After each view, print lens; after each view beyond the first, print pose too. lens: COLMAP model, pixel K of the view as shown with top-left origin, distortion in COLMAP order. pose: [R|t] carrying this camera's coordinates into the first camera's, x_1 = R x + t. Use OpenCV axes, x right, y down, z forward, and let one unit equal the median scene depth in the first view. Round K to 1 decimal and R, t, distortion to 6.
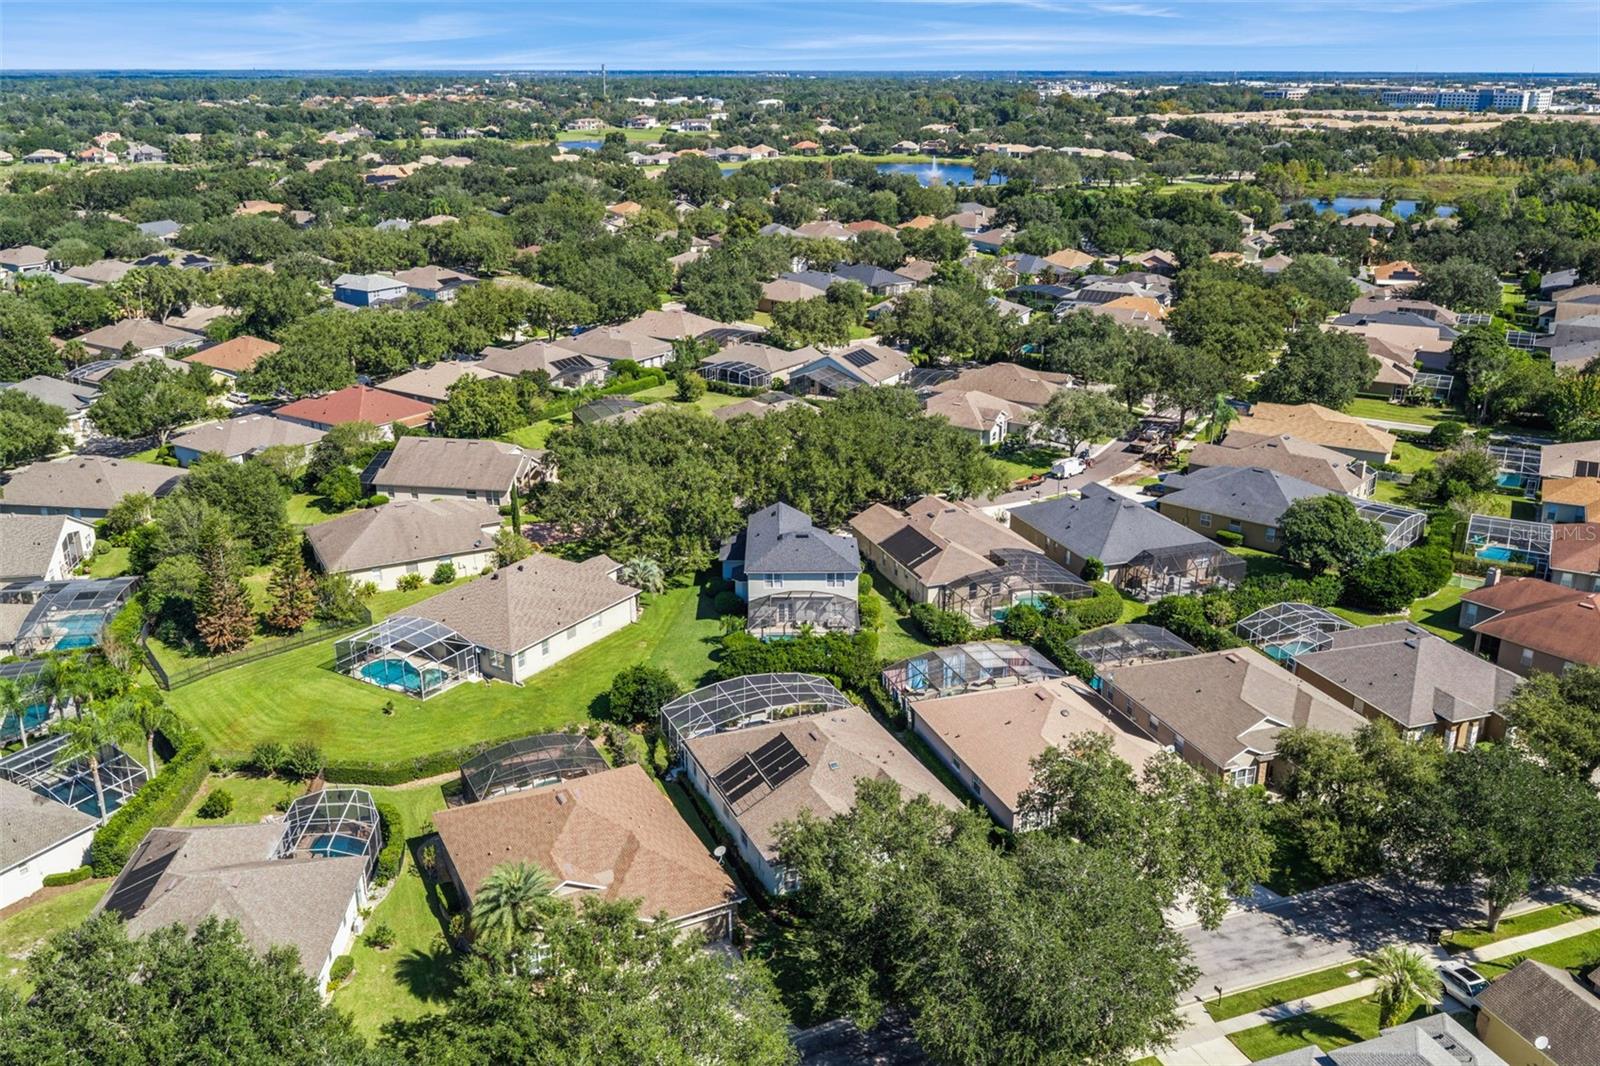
lens RADIAL K [[1349.6, 0, 800.0], [0, 1349.6, 533.0], [0, 0, 1]] dist [0.015414, 0.002605]
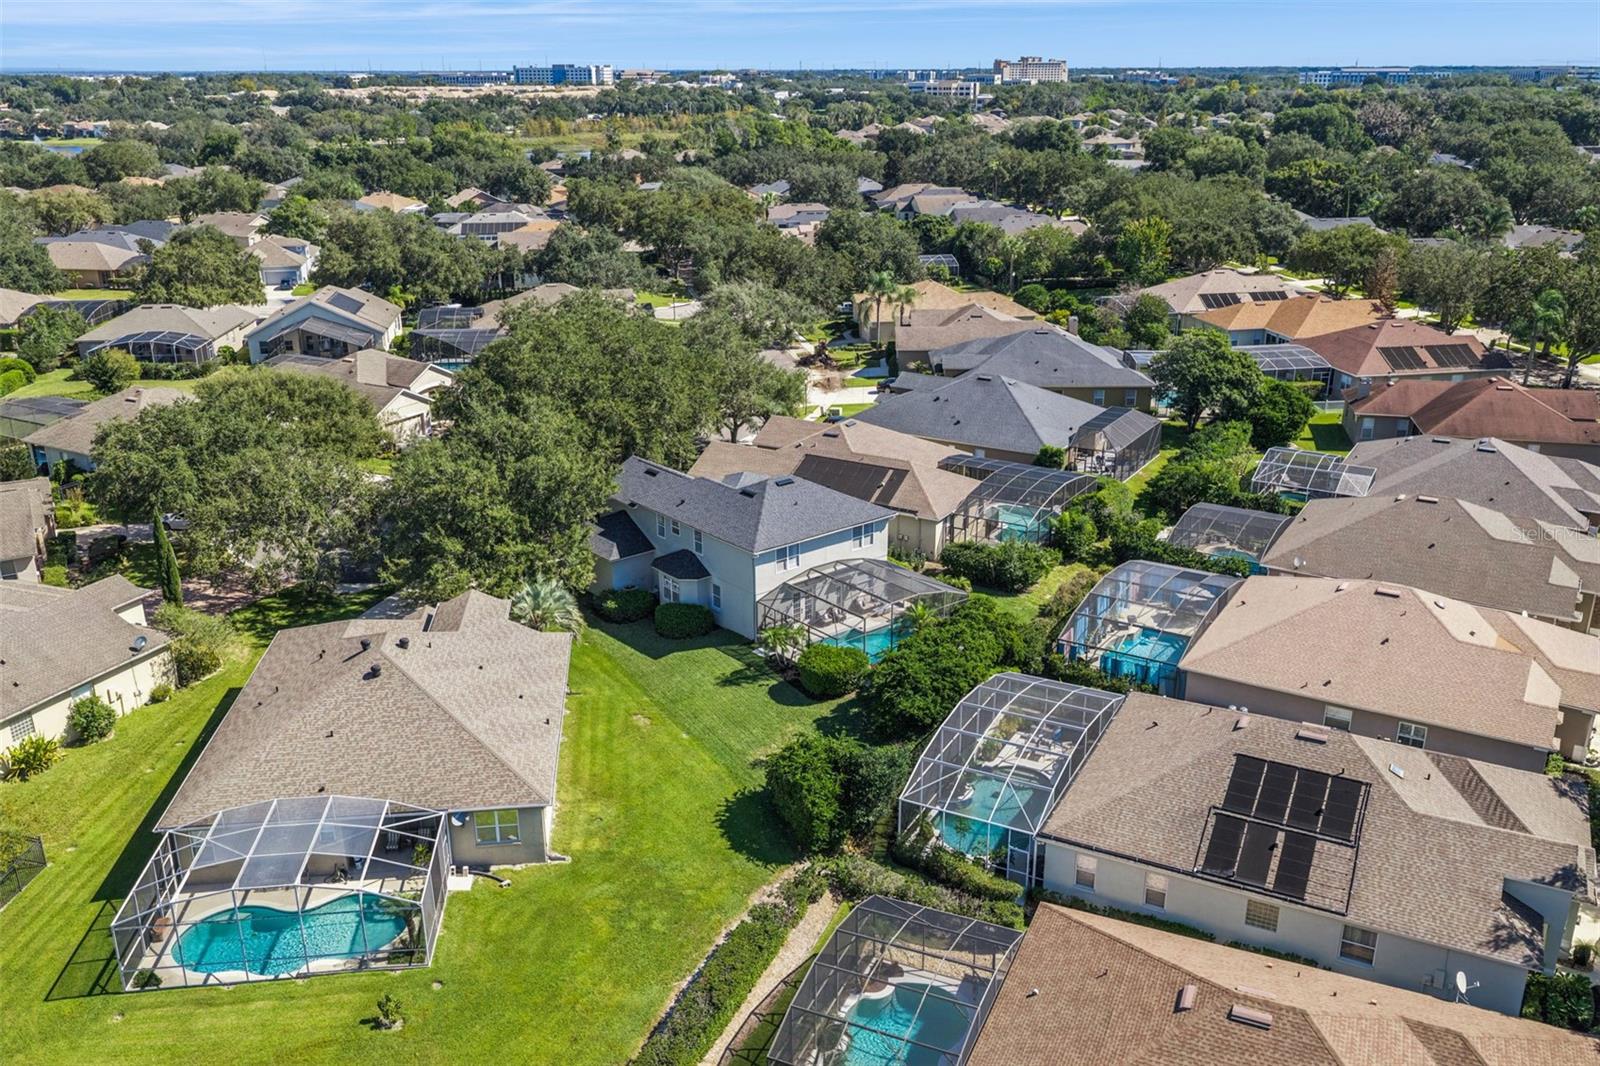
lens RADIAL K [[1349.6, 0, 800.0], [0, 1349.6, 533.0], [0, 0, 1]] dist [0.015414, 0.002605]
pose [[0.785448, -0.211652, 0.581614, -0.340068], [0.211365, 0.974944, 0.069346, -0.015833], [-0.581718, 0.068465, 0.810504, 0.462920]]
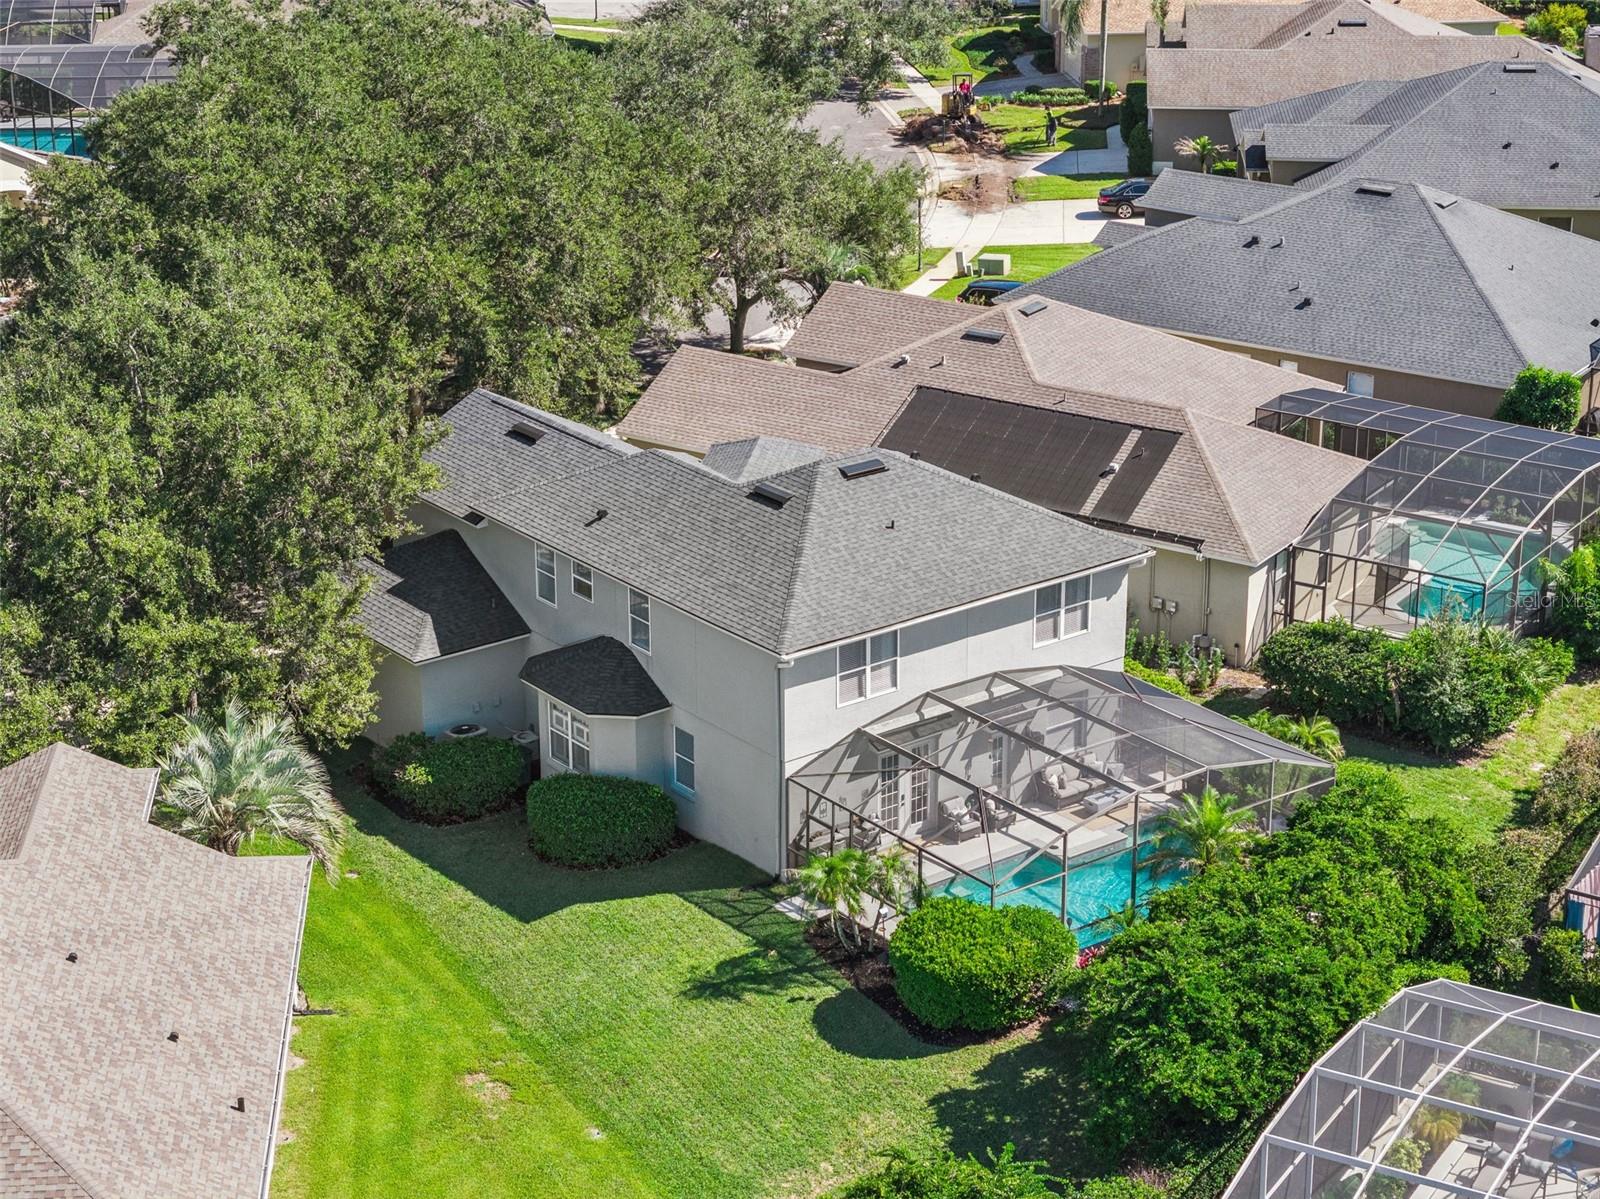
lens RADIAL K [[3227.5, 0, 774.2], [0, 3227.5, 599.1], [0, 0, 1]] dist [0.022545, -0.100188]
pose [[0.809978, -0.215501, 0.545430, -0.314305], [0.200521, 0.975752, 0.087743, -0.027540], [-0.551114, 0.038300, 0.833551, 0.494587]]
